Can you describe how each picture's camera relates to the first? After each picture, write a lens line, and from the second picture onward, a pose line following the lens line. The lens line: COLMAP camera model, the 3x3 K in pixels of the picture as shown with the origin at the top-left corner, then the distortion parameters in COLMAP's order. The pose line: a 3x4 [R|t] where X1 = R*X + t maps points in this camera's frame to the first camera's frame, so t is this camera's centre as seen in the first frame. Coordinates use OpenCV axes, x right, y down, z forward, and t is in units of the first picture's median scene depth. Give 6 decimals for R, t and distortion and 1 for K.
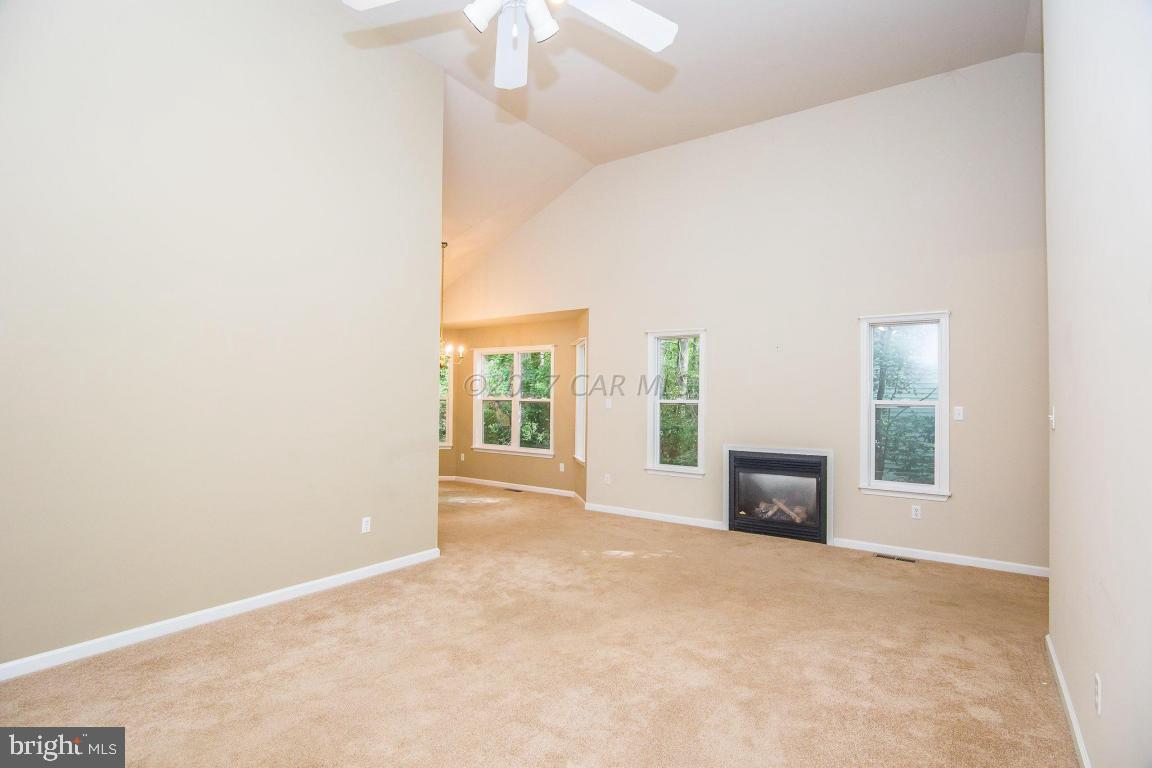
lens RADIAL K [[559.5, 0, 579.9], [0, 559.5, 384.0], [0, 0, 1]] dist [-0.013454, -0.001862]
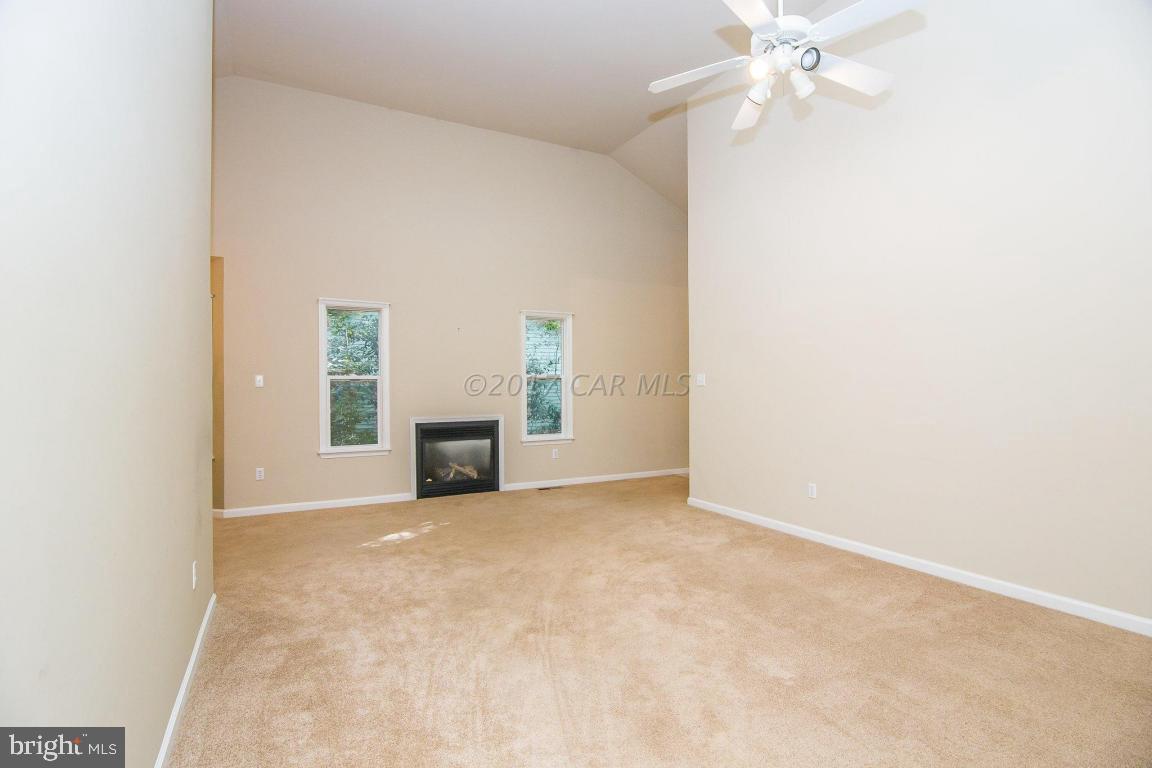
lens RADIAL K [[559.5, 0, 583.5], [0, 559.5, 384.7], [0, 0, 1]] dist [-0.013454, -0.001862]
pose [[0.445531, -0.013797, 0.895160, -0.550965], [-0.015735, 0.999606, 0.023238, 0.018175], [-0.895128, -0.024439, 0.445138, 0.267378]]
